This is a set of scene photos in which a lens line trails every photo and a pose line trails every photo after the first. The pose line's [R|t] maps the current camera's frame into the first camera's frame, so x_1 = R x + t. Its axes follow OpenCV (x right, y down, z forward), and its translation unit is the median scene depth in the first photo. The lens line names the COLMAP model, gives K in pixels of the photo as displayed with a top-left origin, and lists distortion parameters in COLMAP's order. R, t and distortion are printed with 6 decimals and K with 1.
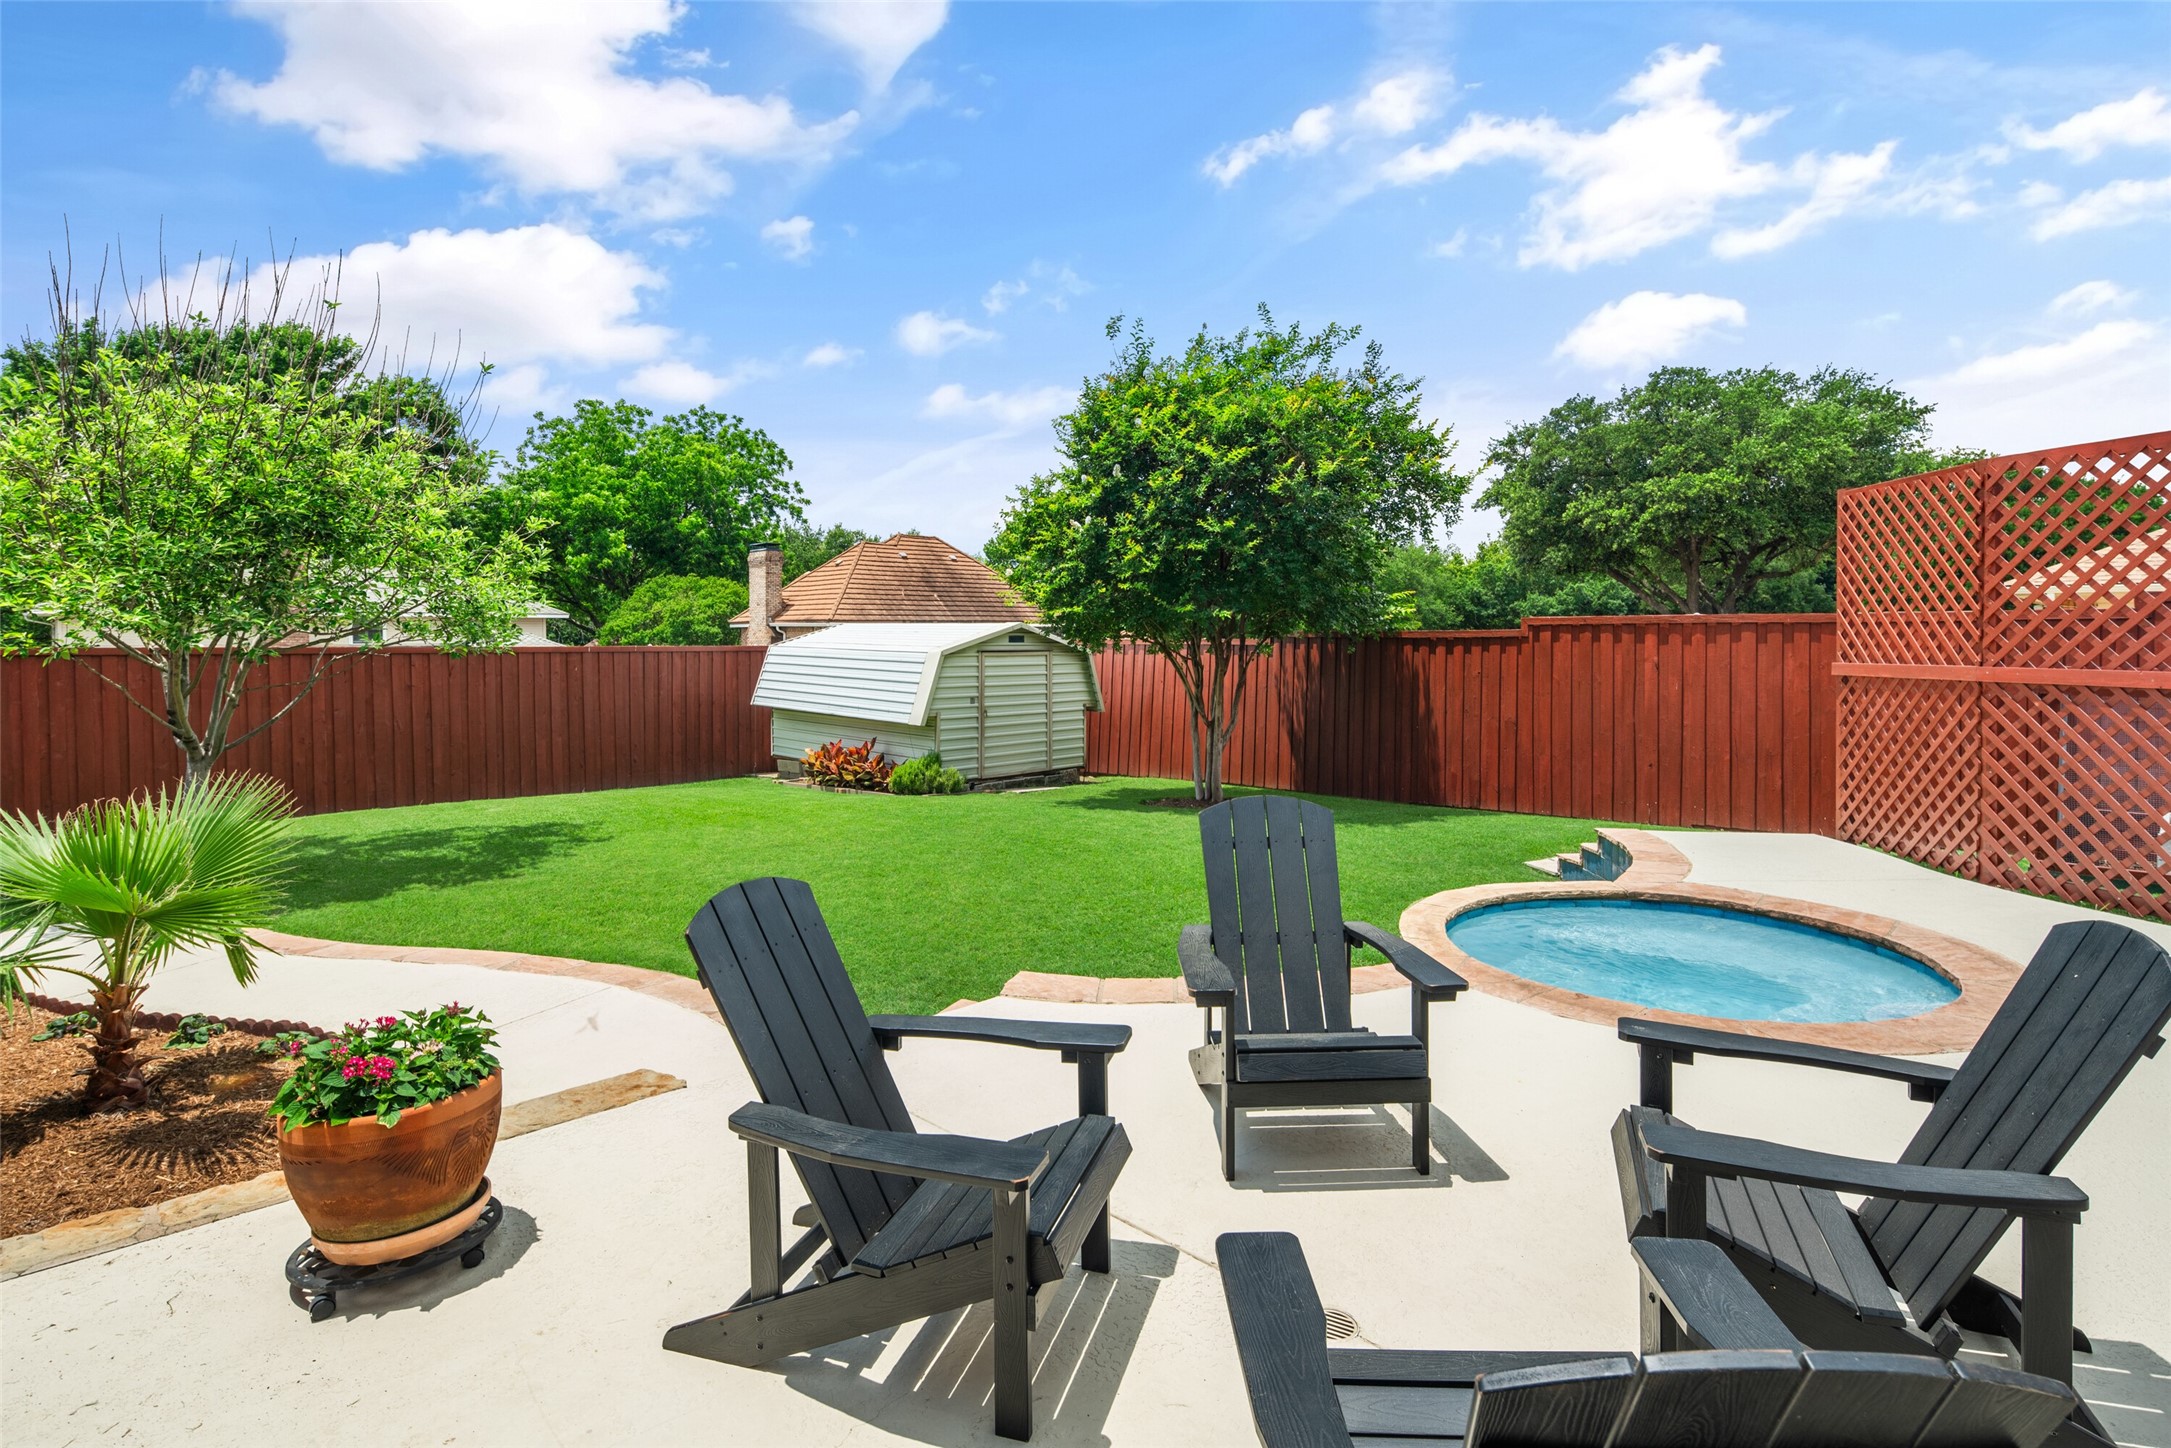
lens RADIAL K [[1047.8, 0, 1079.5], [0, 1047.8, 615.6], [0, 0, 1]] dist [0.001208, -0.002019]
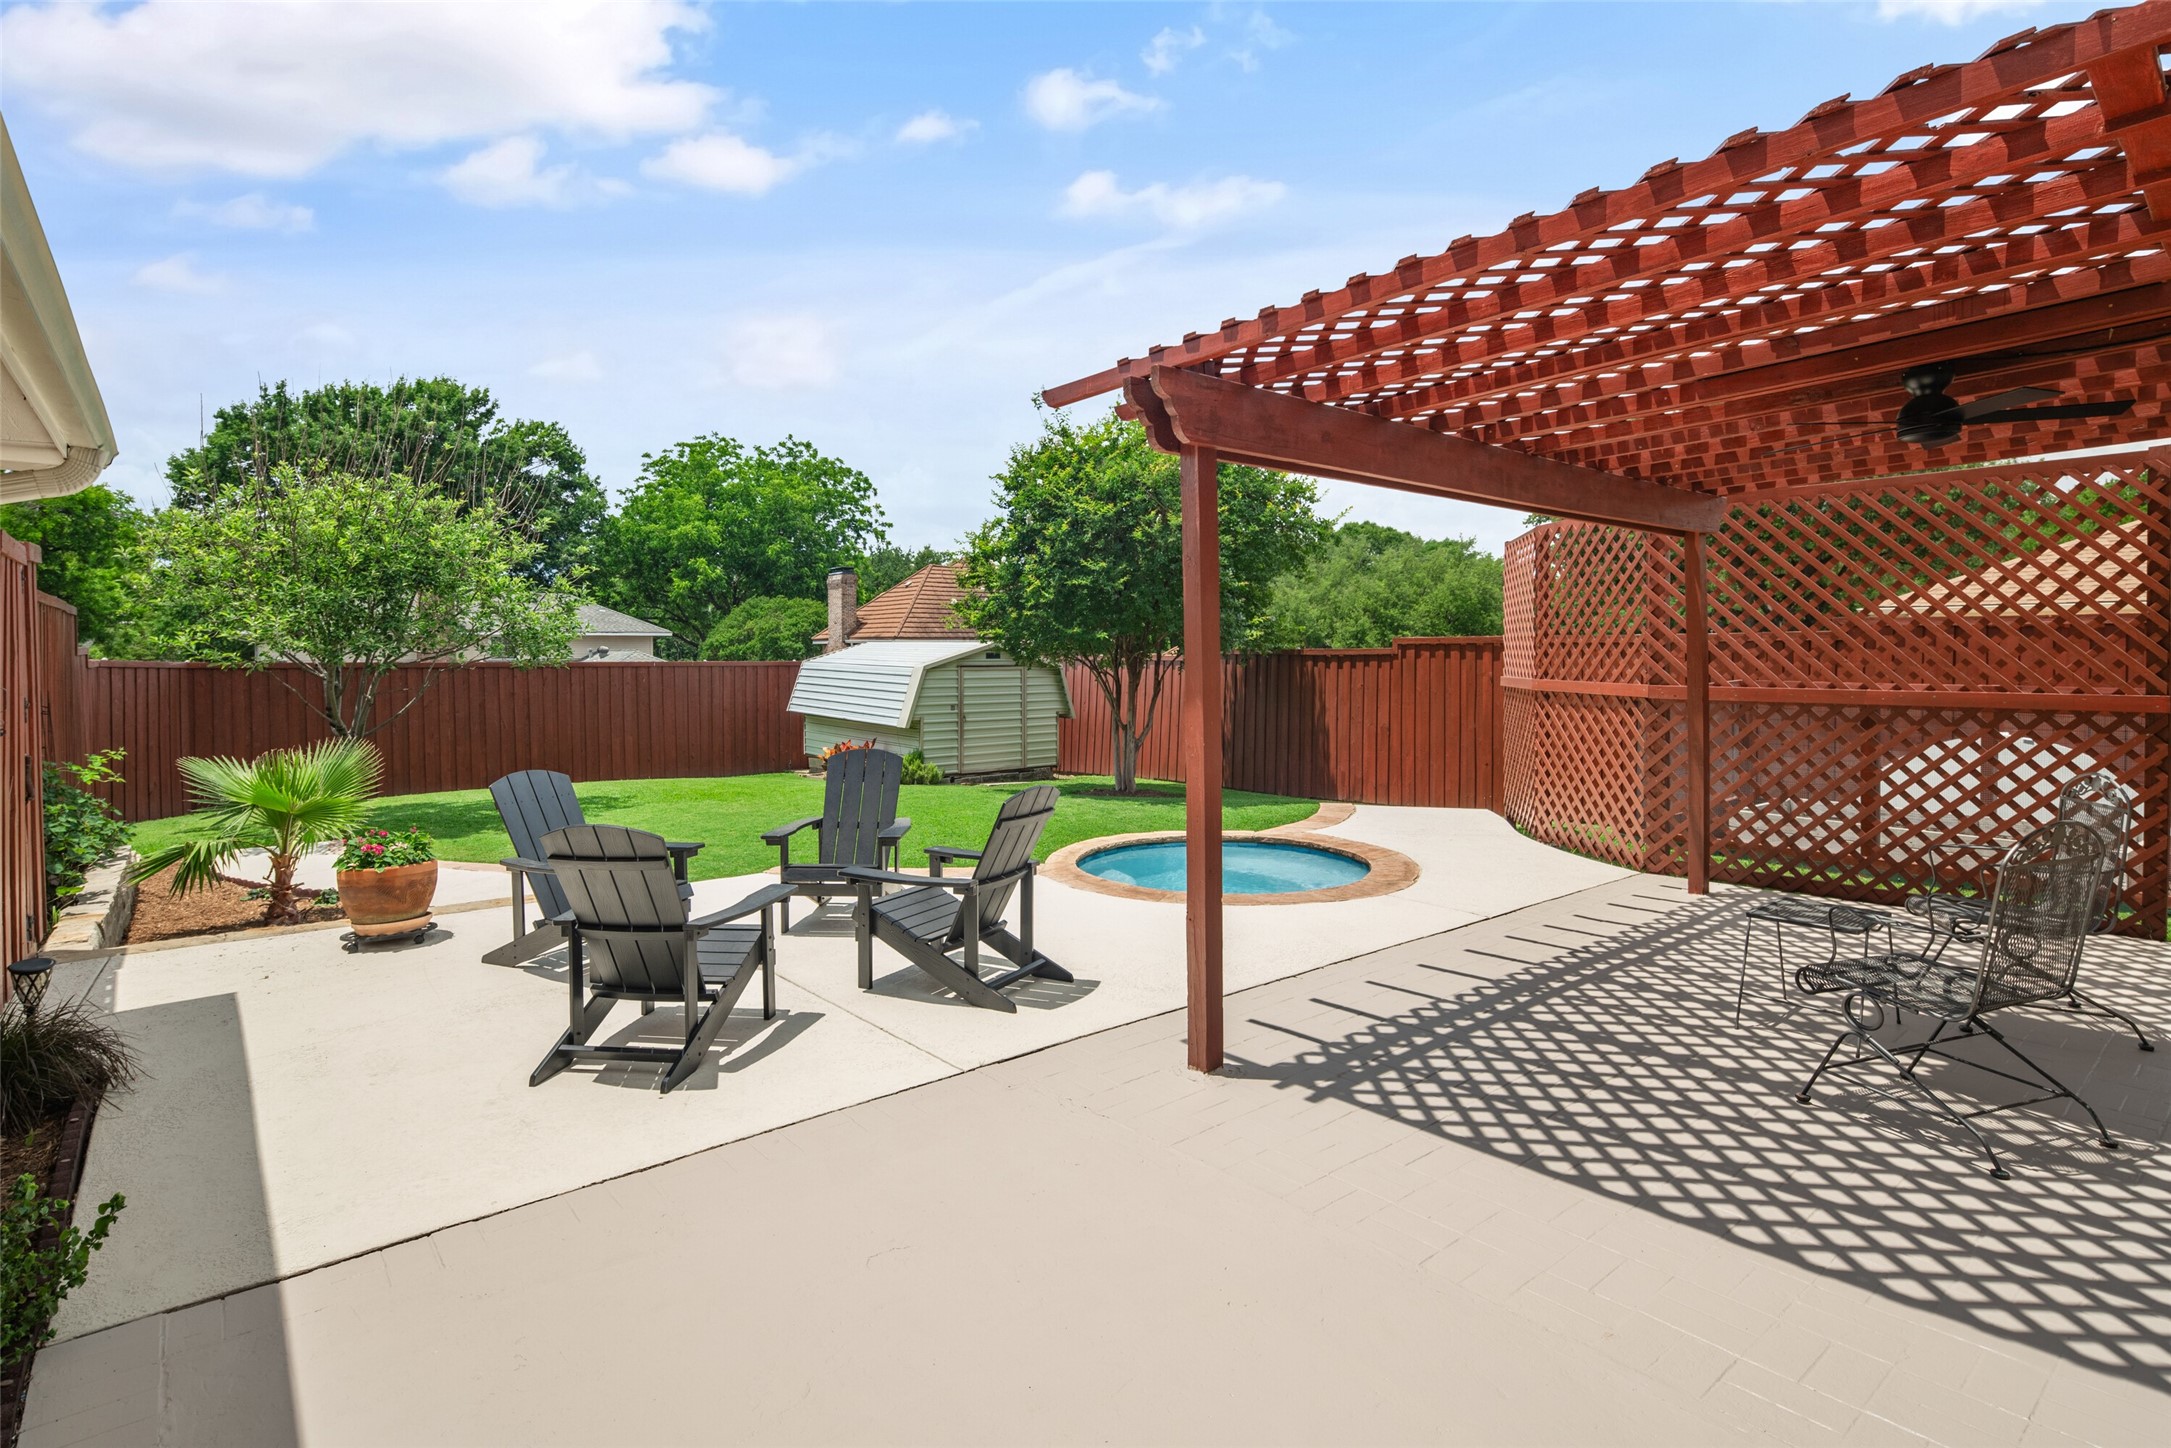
lens RADIAL K [[1075.0, 0, 1081.1], [0, 1075.0, 630.1], [0, 0, 1]] dist [0.001951, 0.000771]
pose [[0.992563, -0.003175, -0.121693, 0.189895], [0.003315, 0.999994, 0.000955, -0.007327], [0.121689, -0.001352, 0.992567, -0.189908]]
